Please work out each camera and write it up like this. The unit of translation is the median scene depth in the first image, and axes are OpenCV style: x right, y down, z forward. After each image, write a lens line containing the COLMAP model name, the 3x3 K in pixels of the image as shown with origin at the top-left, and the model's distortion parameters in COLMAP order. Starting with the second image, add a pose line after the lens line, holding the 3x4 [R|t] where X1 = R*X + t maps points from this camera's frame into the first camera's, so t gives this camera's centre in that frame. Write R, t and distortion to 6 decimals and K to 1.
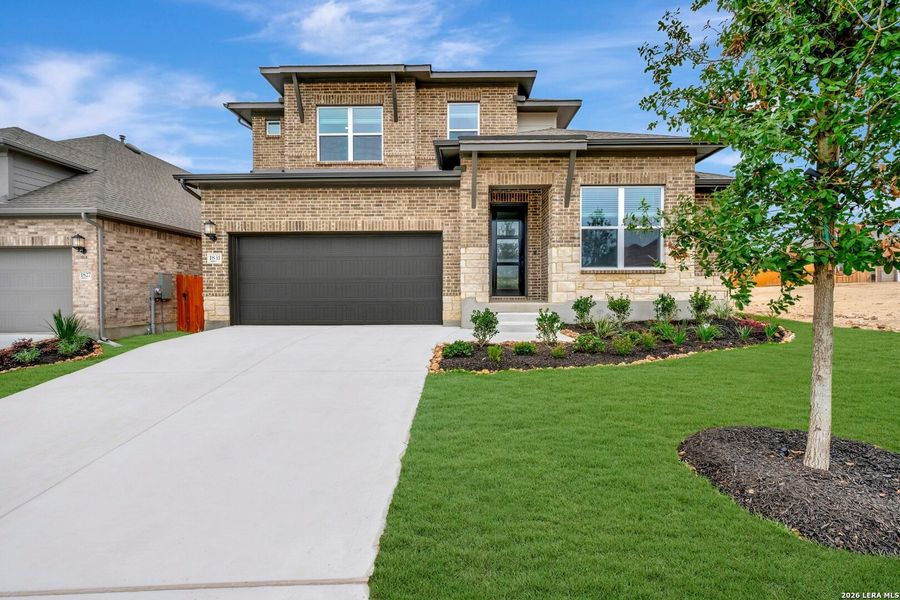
lens RADIAL K [[391.9, 0, 450.0], [0, 391.9, 300.0], [0, 0, 1]] dist [-0.003175, -0.000188]
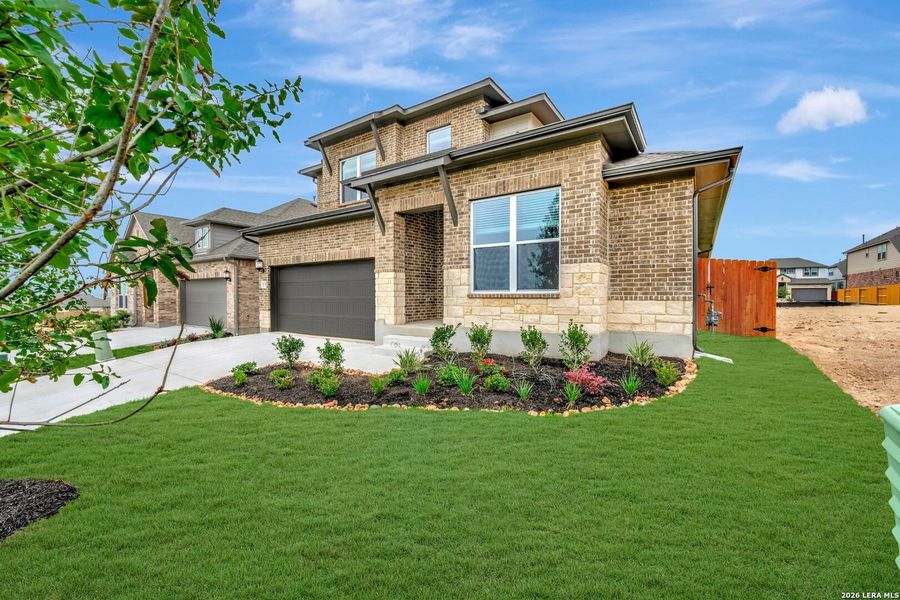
lens RADIAL K [[362.4, 0, 453.5], [0, 362.4, 301.4], [0, 0, 1]] dist [-0.001824, -0.000272]
pose [[0.838971, 0.012594, -0.544030, 0.726637], [-0.014005, 0.999901, 0.001550, -0.056707], [0.543996, 0.006319, 0.839064, 0.263278]]
